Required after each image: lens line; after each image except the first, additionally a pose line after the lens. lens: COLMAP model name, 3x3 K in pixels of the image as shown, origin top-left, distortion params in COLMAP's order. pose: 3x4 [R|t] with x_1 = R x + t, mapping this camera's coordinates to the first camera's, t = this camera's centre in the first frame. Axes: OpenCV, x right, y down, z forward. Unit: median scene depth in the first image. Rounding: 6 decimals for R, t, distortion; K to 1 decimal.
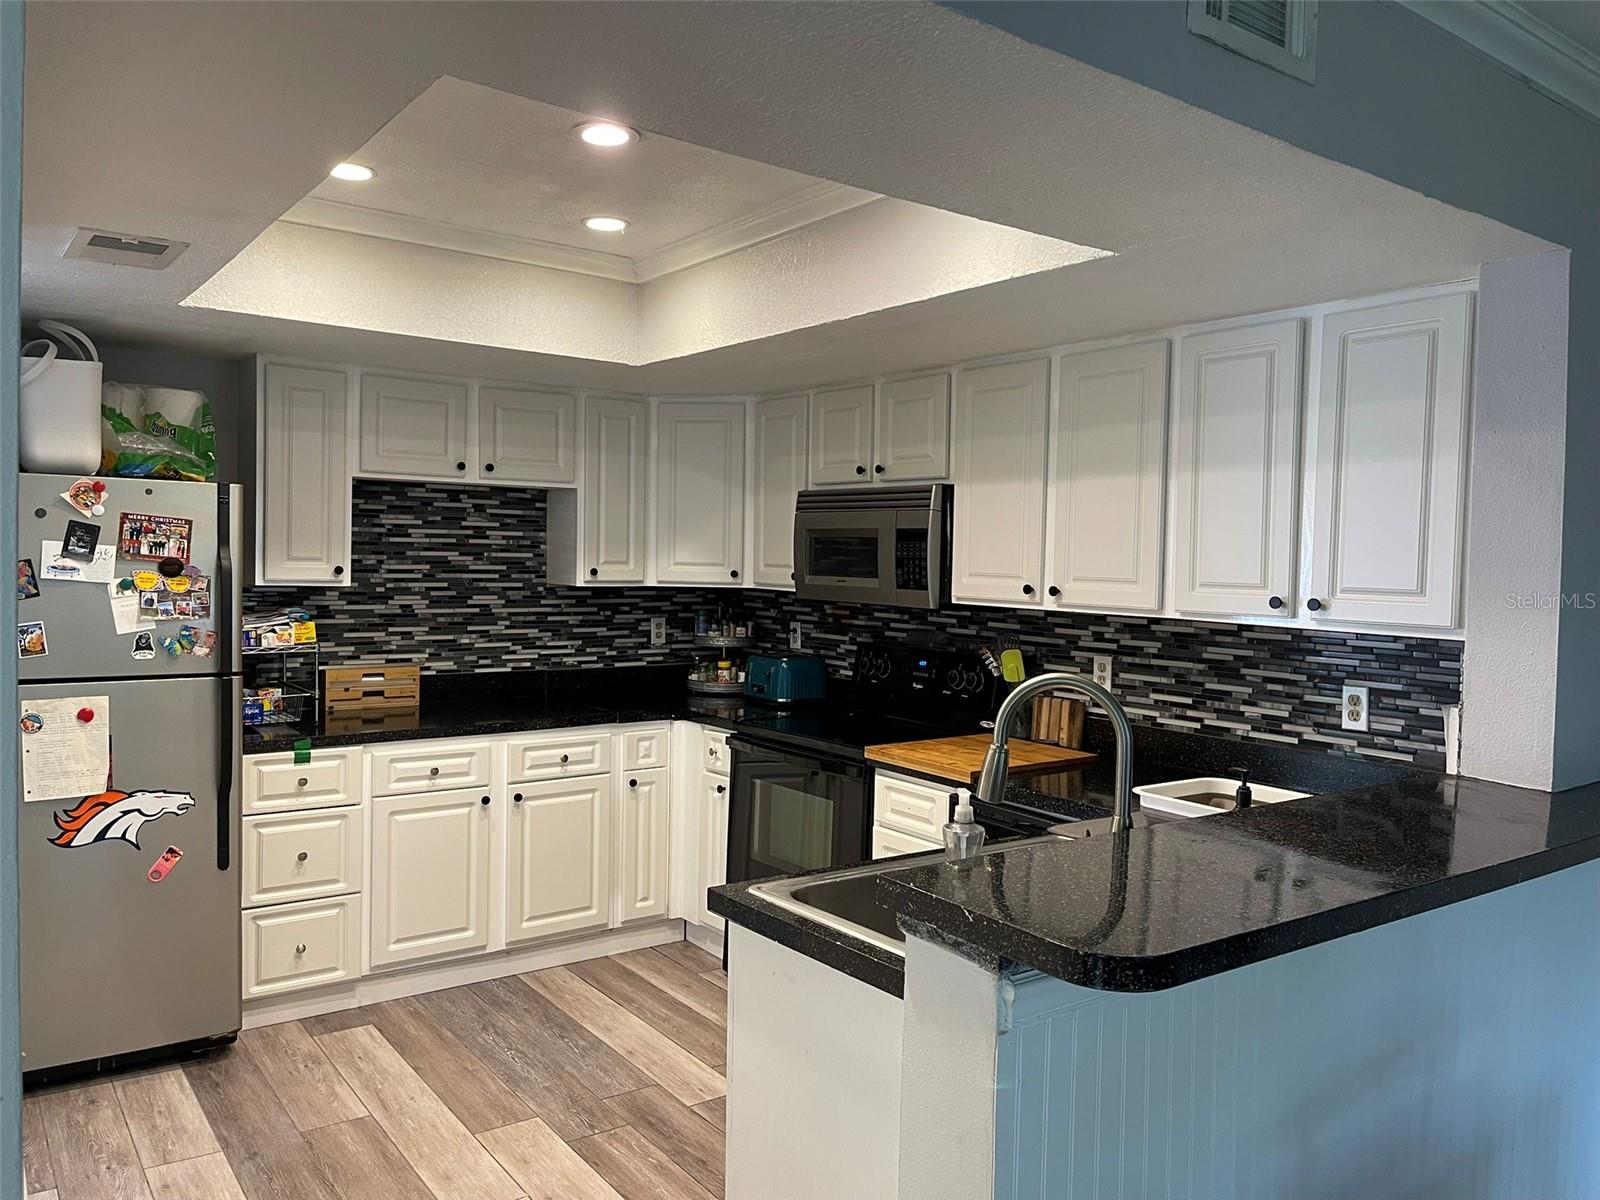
lens RADIAL K [[1186.6, 0, 780.4], [0, 1186.6, 604.1], [0, 0, 1]] dist [0.034528, -0.045467]
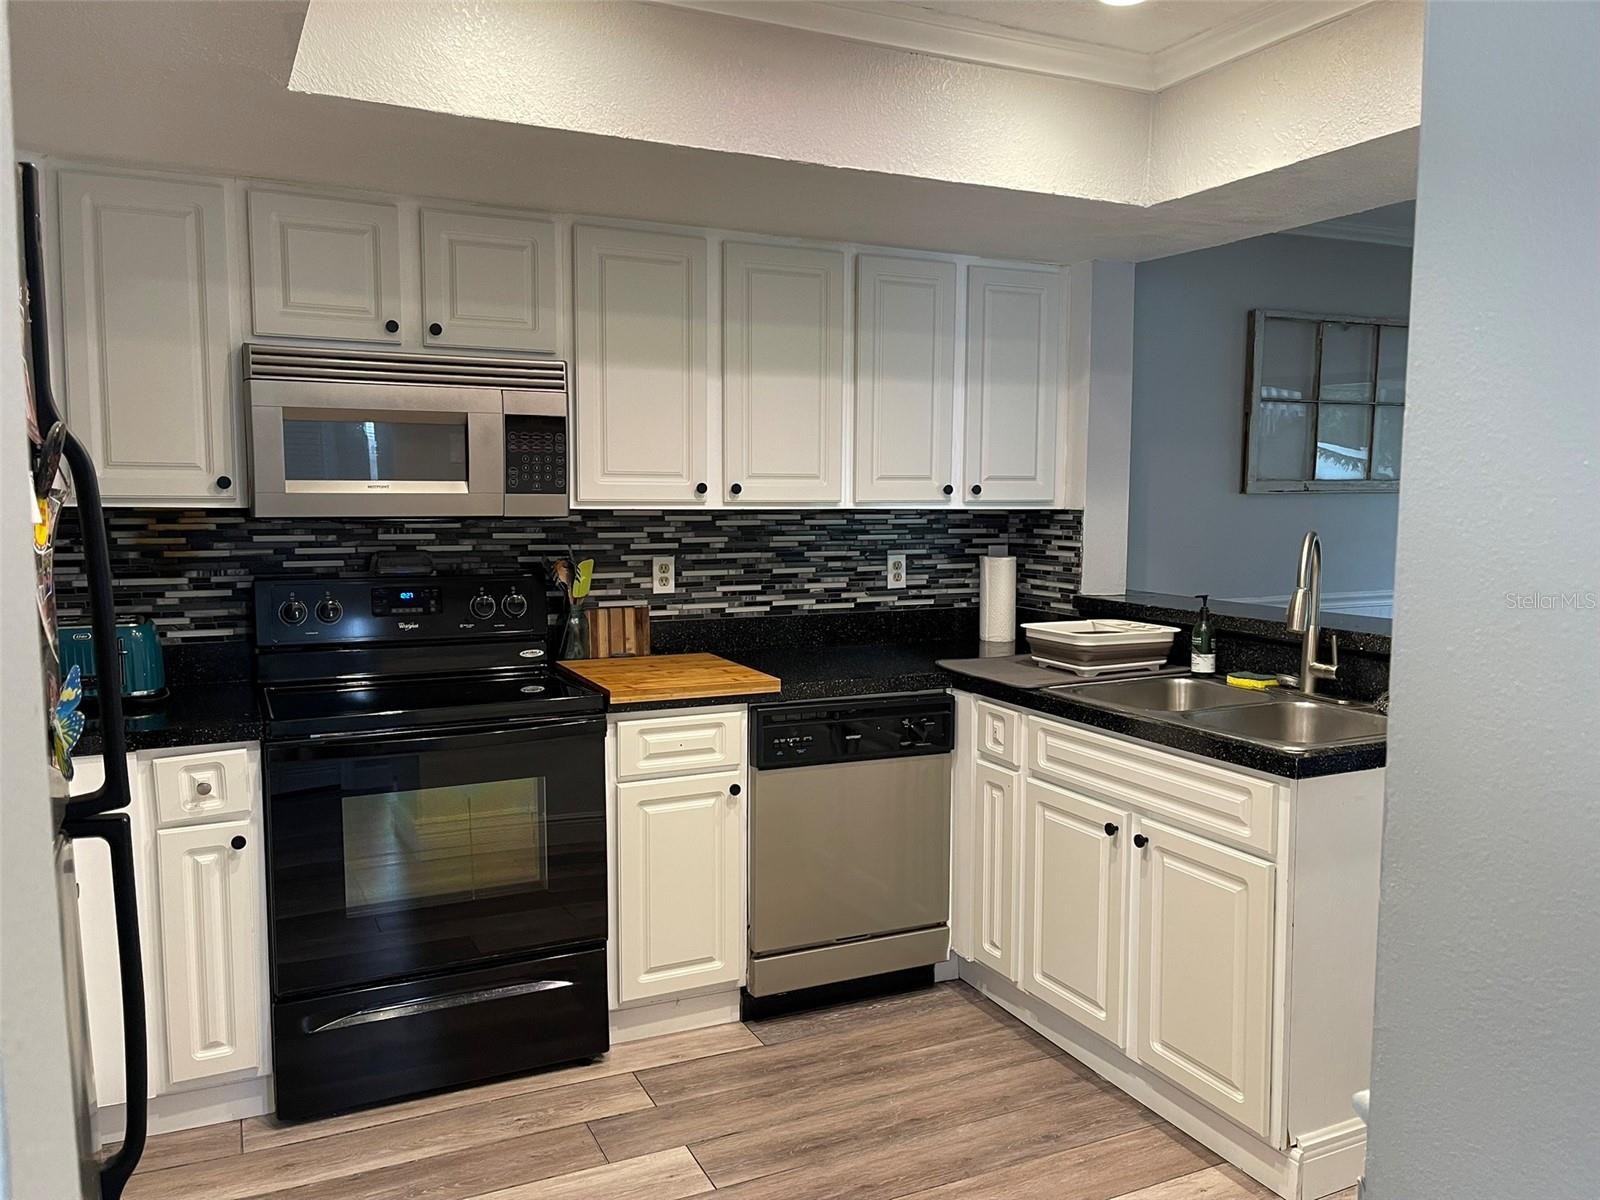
lens RADIAL K [[1186.6, 0, 780.4], [0, 1186.6, 604.1], [0, 0, 1]] dist [0.034528, -0.045467]
pose [[0.171540, -0.109278, 0.979098, -0.735650], [0.043683, 0.993695, 0.103254, -0.015567], [-0.984208, 0.025057, 0.175232, 0.804026]]
